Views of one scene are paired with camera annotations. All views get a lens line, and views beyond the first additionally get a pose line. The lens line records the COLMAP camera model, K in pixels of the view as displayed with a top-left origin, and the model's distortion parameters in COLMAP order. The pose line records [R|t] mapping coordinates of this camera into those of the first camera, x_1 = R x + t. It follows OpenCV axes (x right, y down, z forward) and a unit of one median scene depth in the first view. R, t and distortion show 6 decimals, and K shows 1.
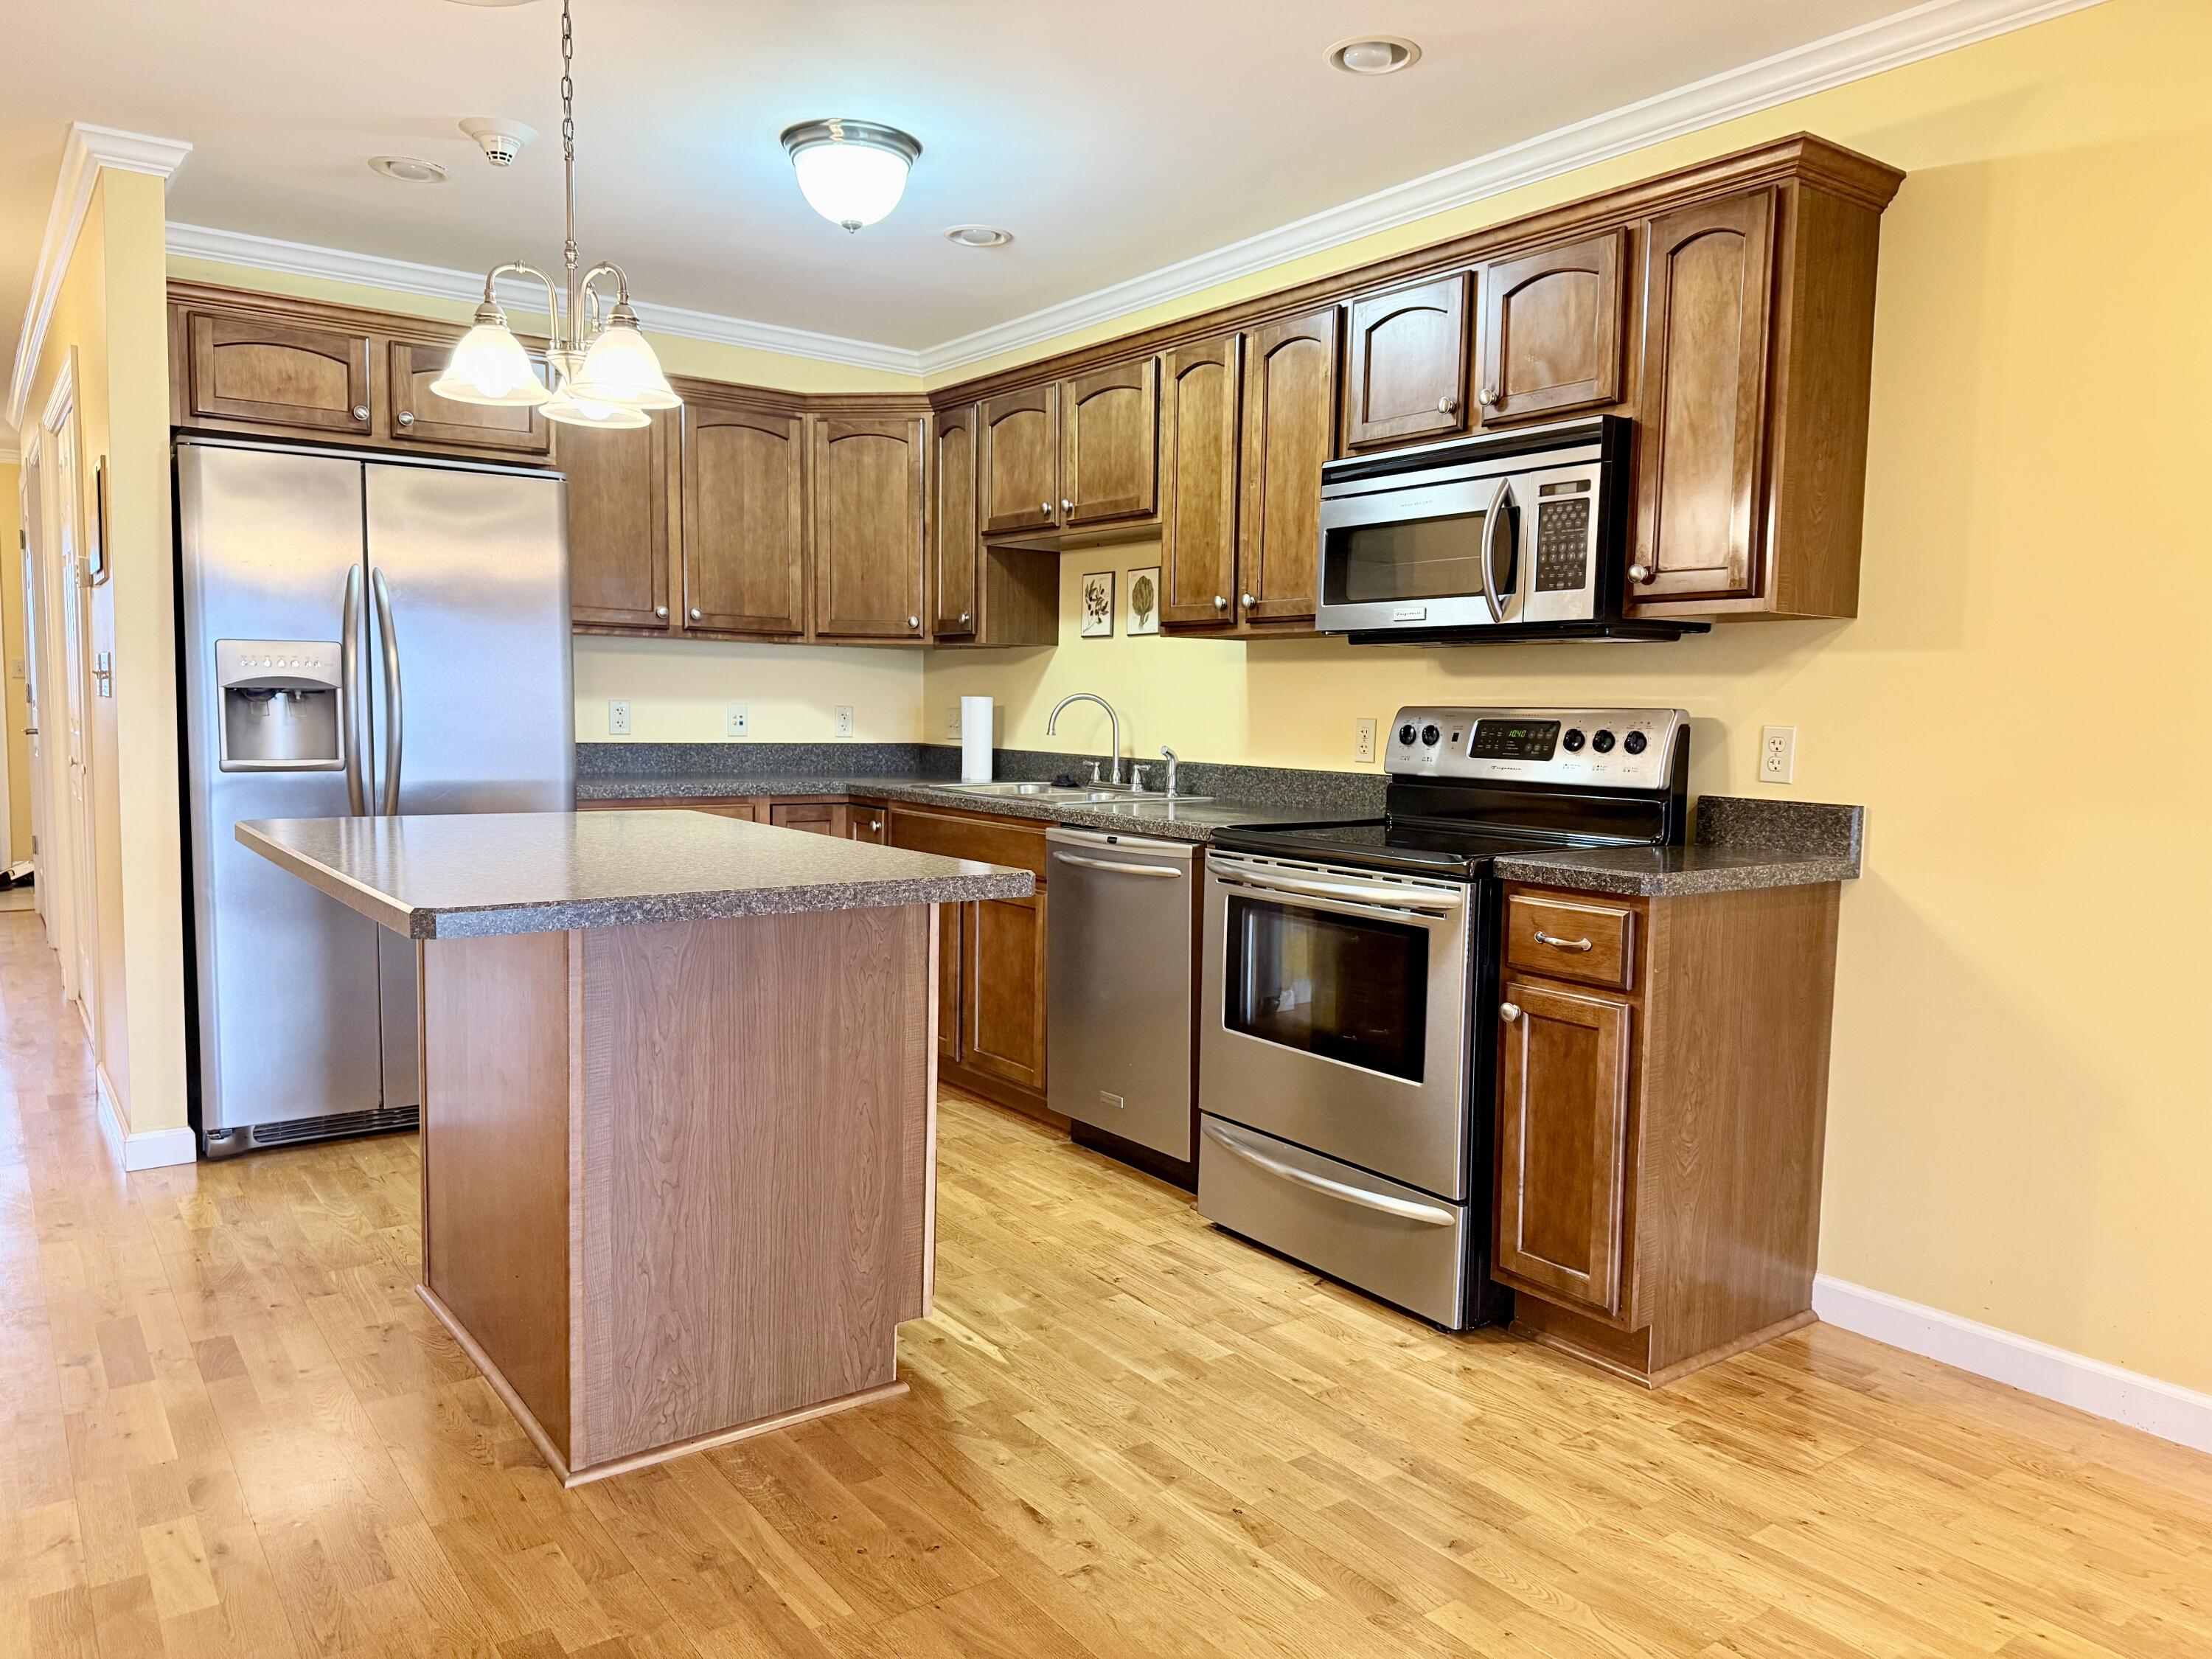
lens RADIAL K [[1535.9, 0, 1106.0], [0, 1535.9, 829.5], [0, 0, 1]] dist [0.116018, -0.161225]
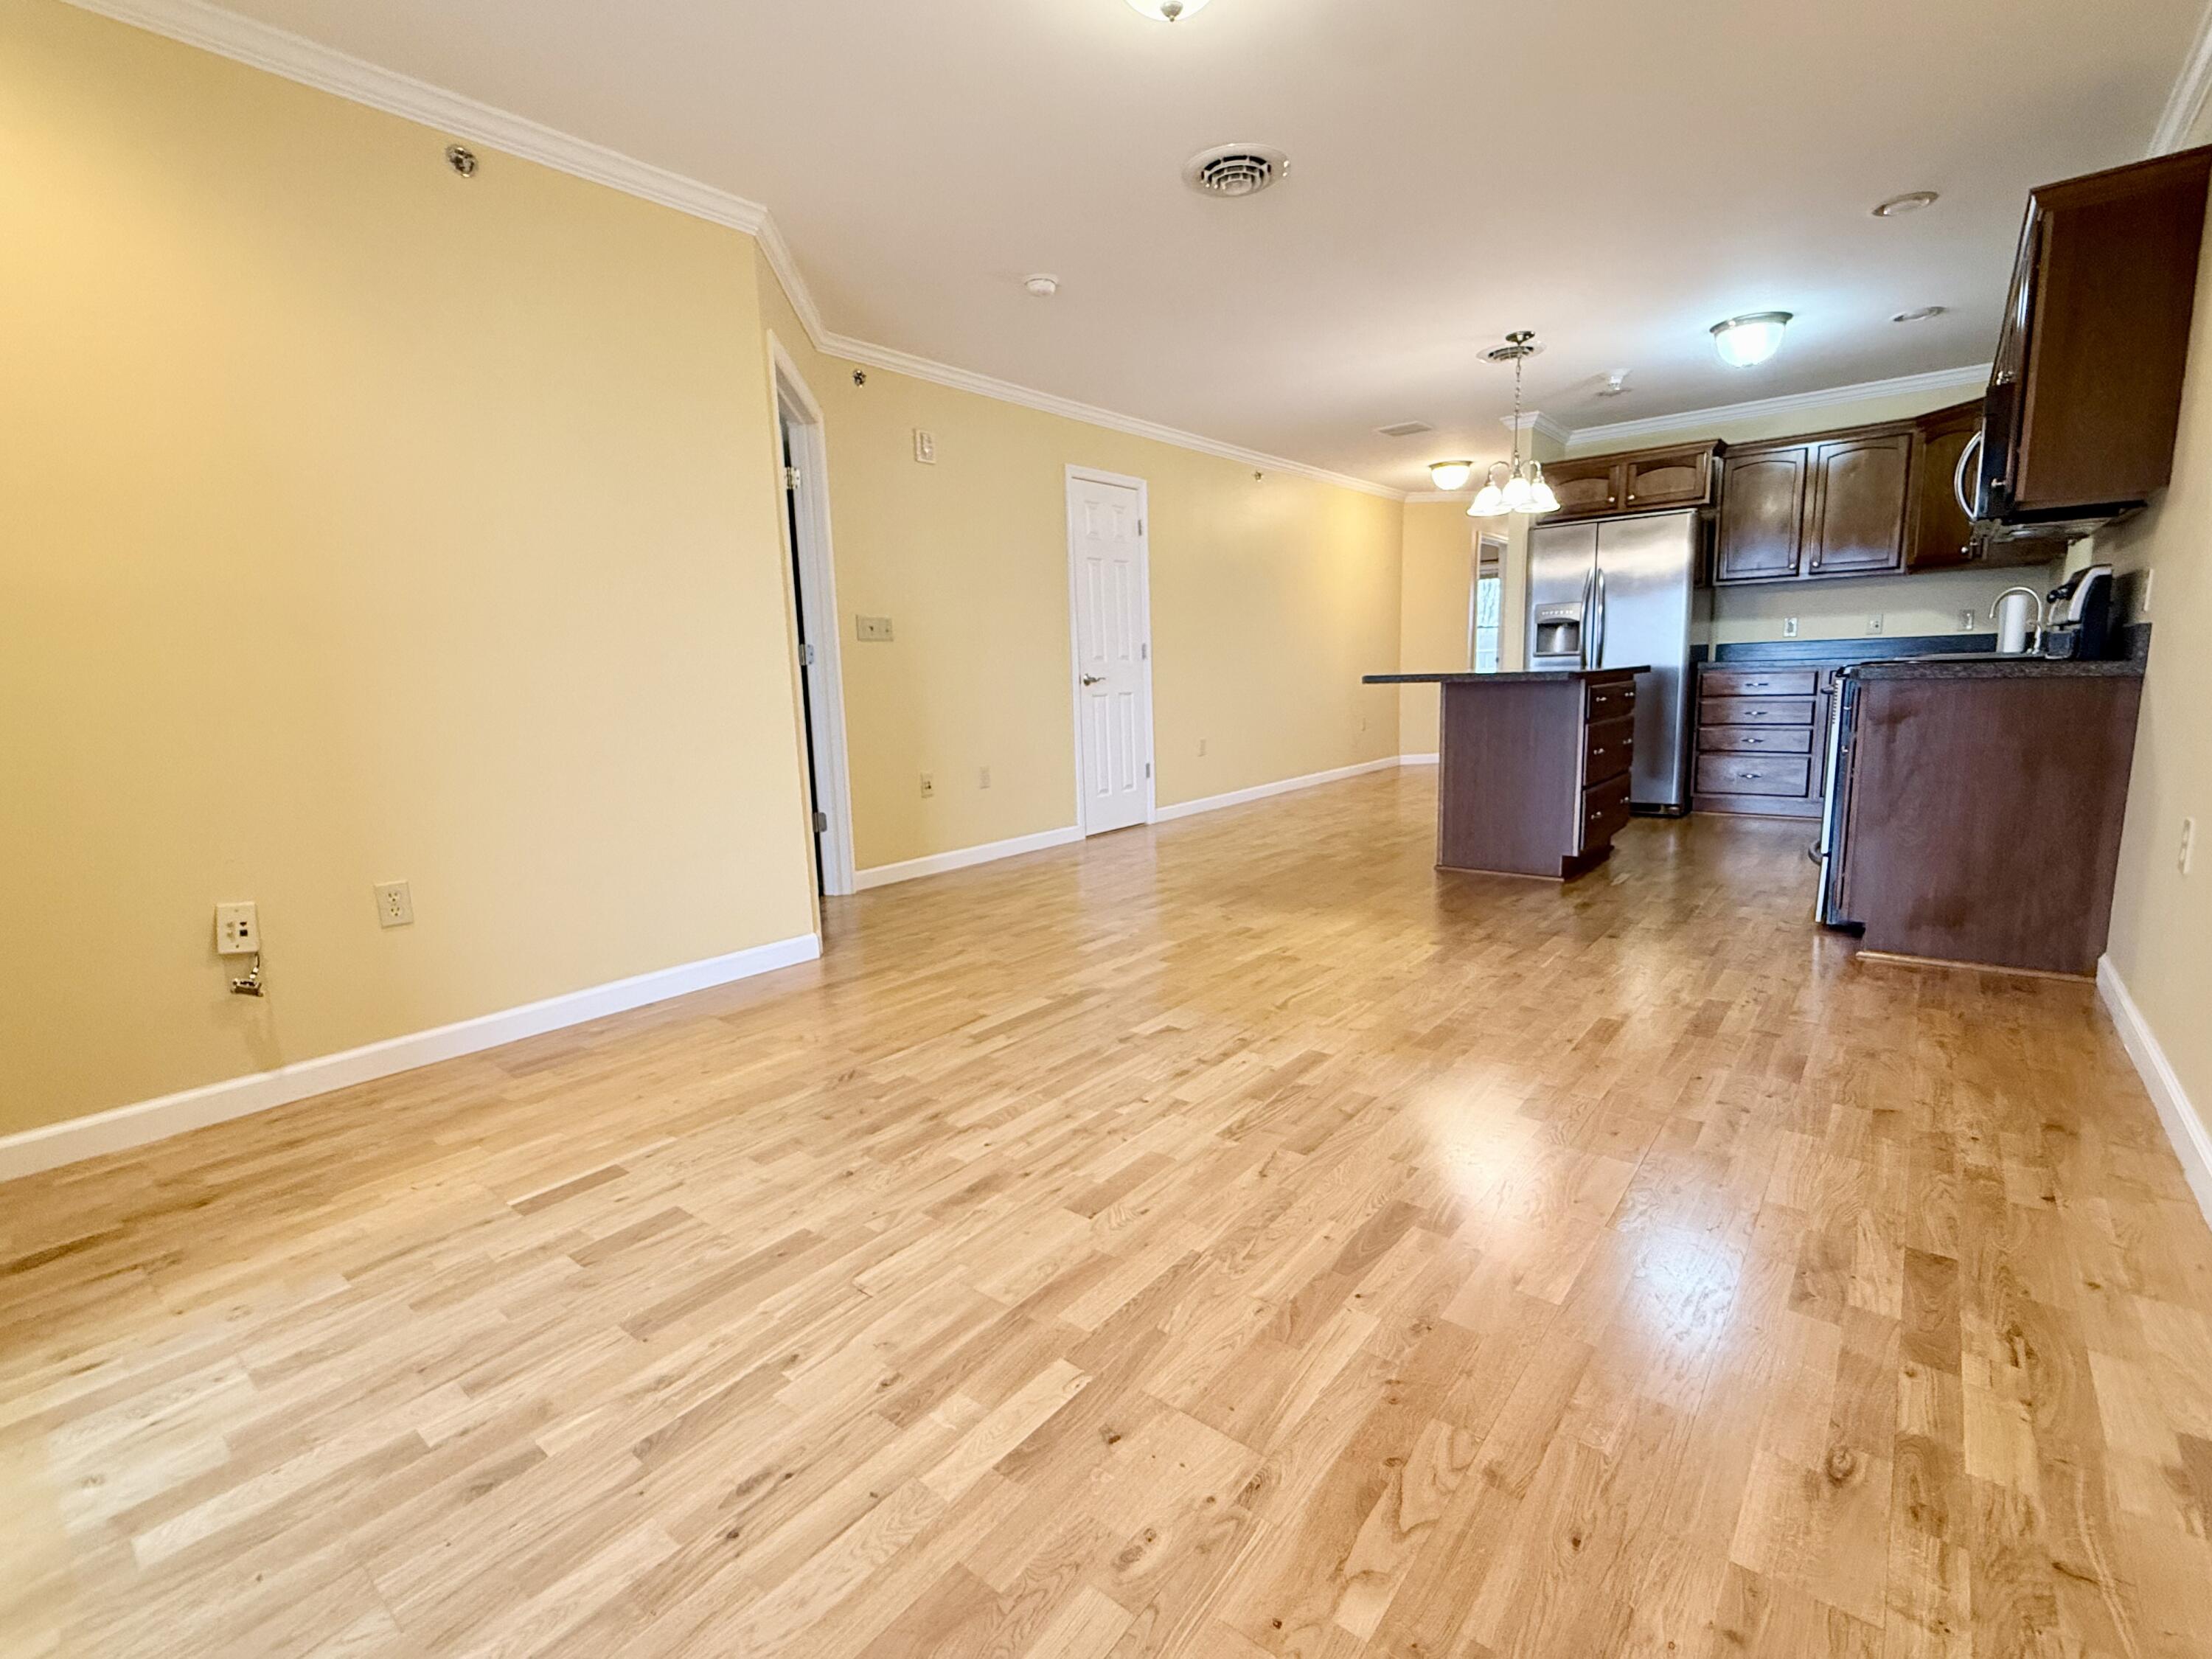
lens RADIAL K [[1005.0, 0, 1109.2], [0, 1005.0, 832.5], [0, 0, 1]] dist [0.002067, 0.000684]
pose [[0.254017, 0.128666, -0.958603, 0.829922], [-0.044454, 0.991618, 0.121318, 0.075893], [0.966178, 0.011797, 0.257607, -0.099482]]
